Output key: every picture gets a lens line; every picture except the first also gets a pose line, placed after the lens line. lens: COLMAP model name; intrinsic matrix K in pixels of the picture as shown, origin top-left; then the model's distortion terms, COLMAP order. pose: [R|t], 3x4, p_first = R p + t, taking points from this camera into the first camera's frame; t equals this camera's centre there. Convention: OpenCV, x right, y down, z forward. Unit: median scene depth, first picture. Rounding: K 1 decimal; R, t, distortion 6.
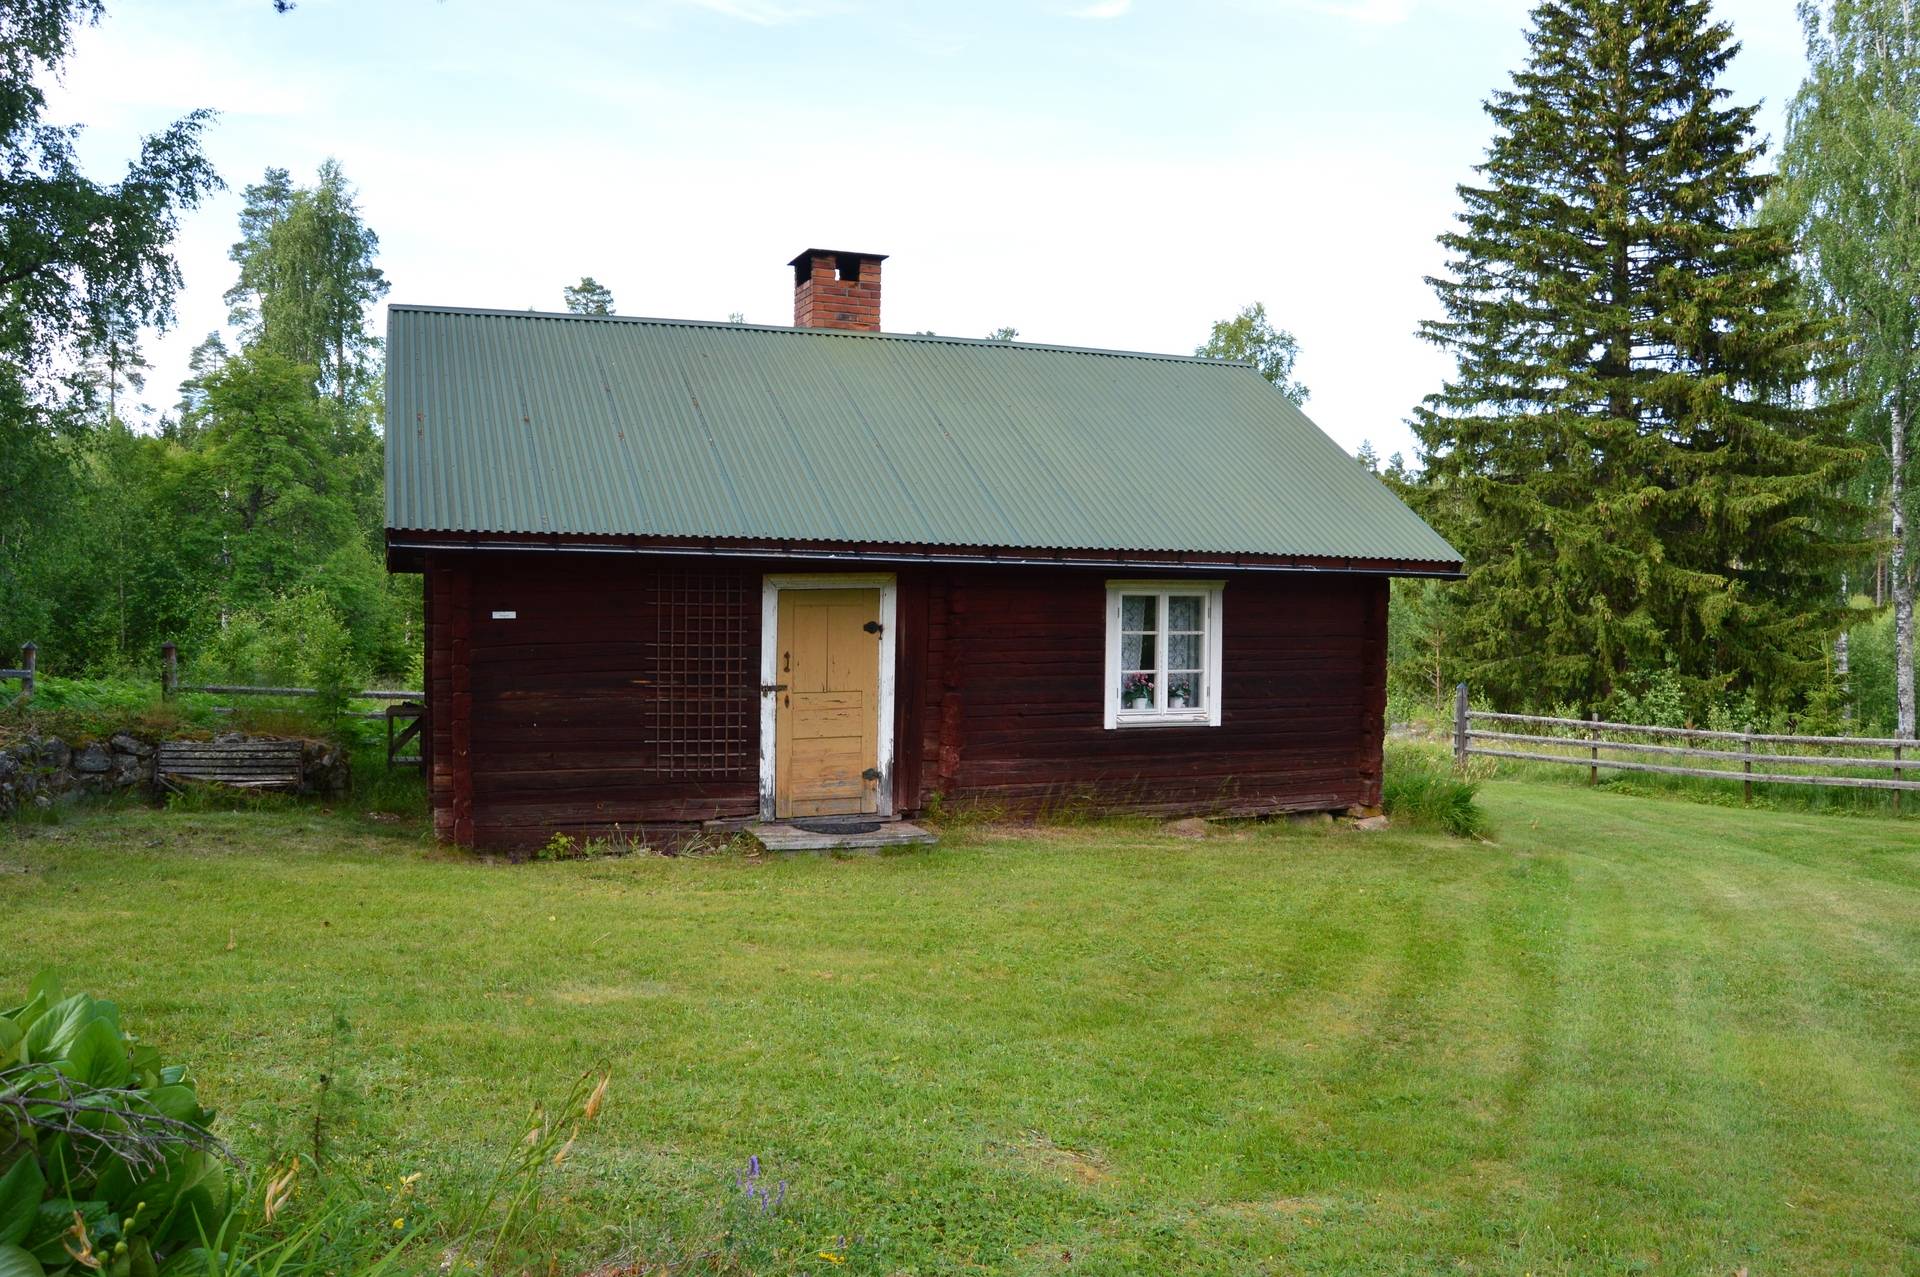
lens RADIAL K [[1511.1, 0, 978.5], [0, 1511.1, 626.1], [0, 0, 1]] dist [-0.097827, 0.037787]
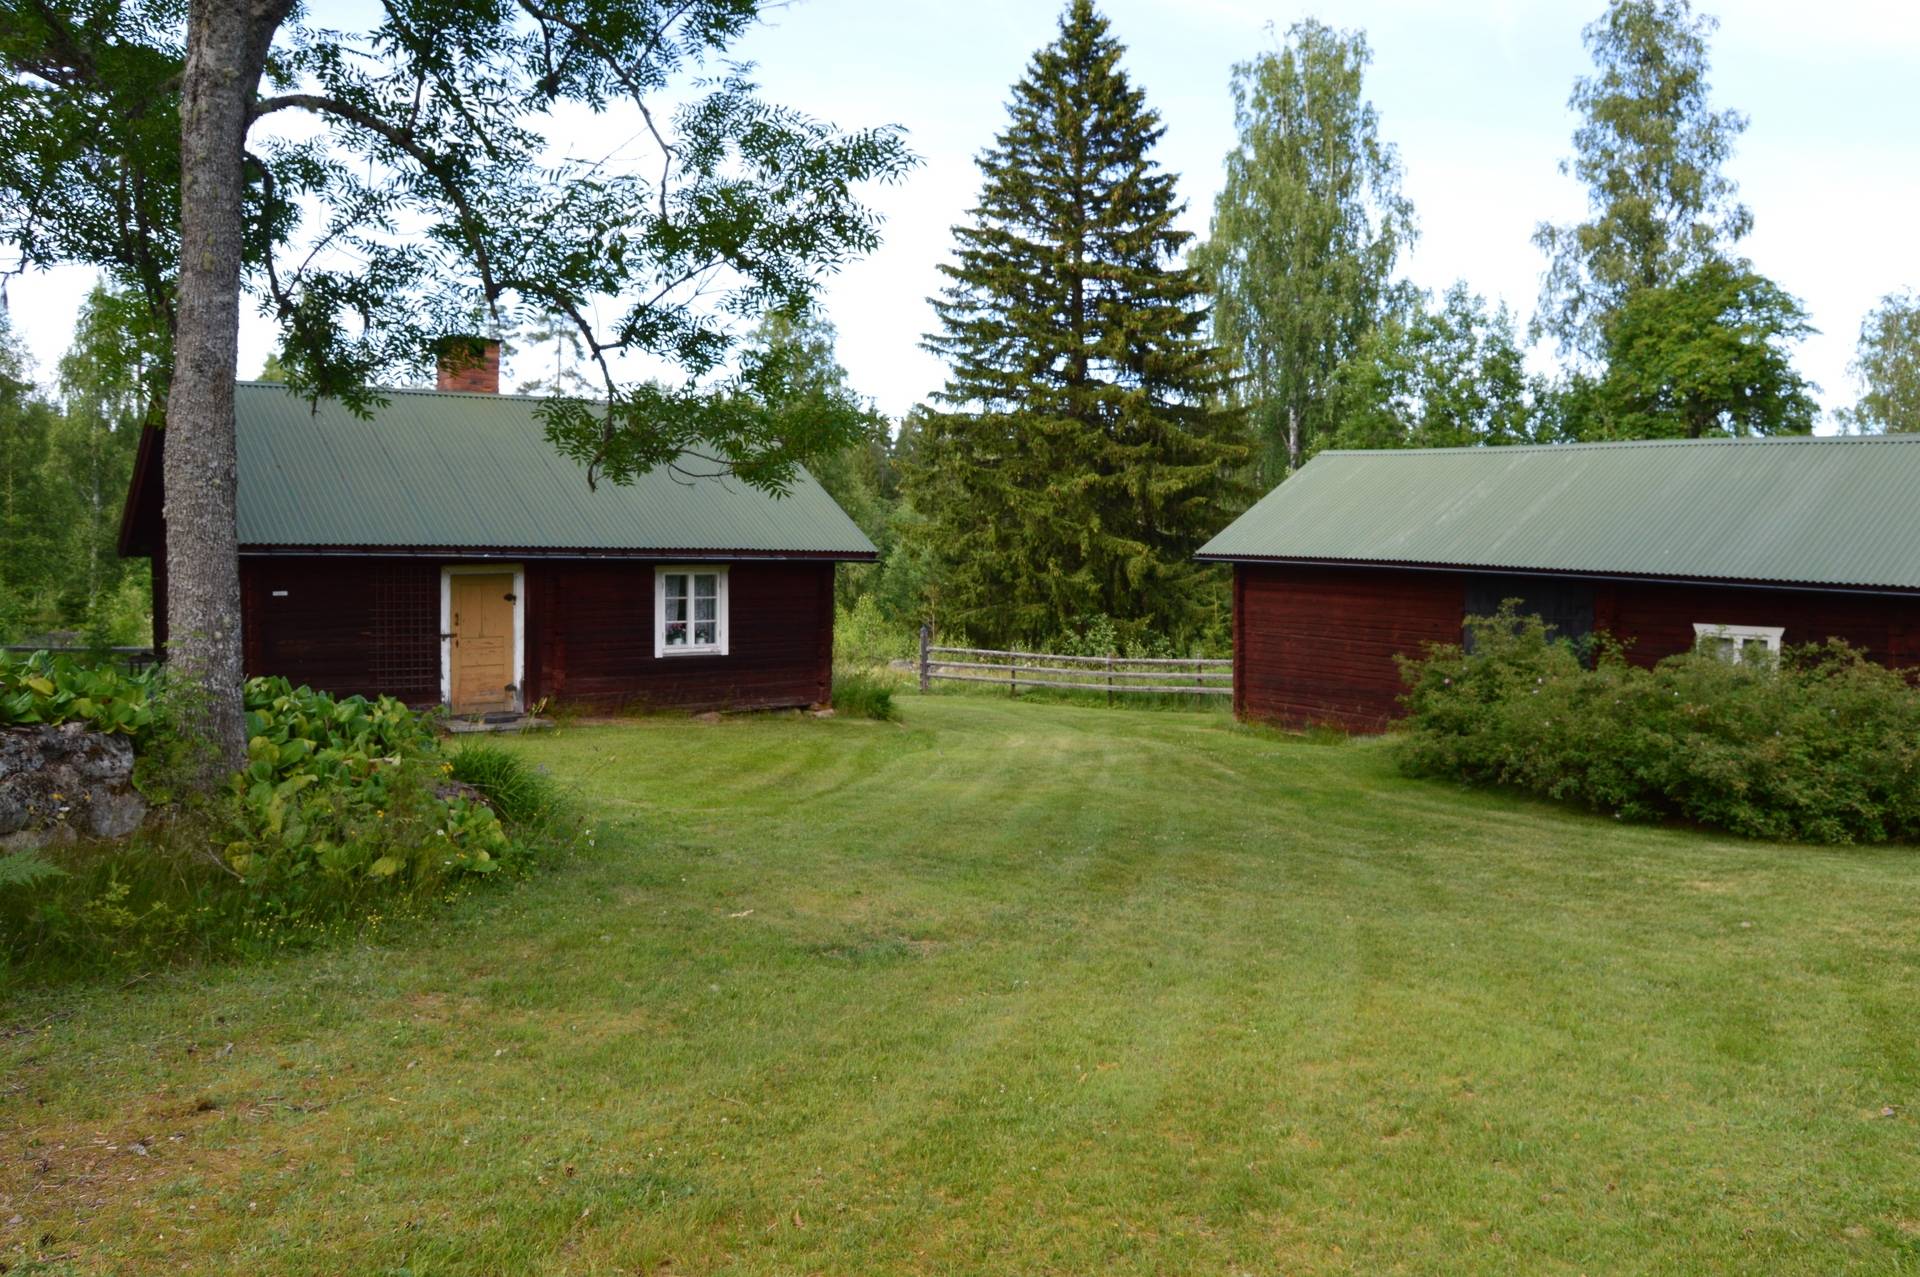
lens RADIAL K [[1511.1, 0, 978.5], [0, 1511.1, 626.1], [0, 0, 1]] dist [-0.097827, 0.037787]
pose [[0.959662, -0.016128, 0.280695, -0.013545], [0.006504, 0.999360, 0.035186, -0.007603], [-0.281082, -0.031941, 0.959152, -0.241791]]
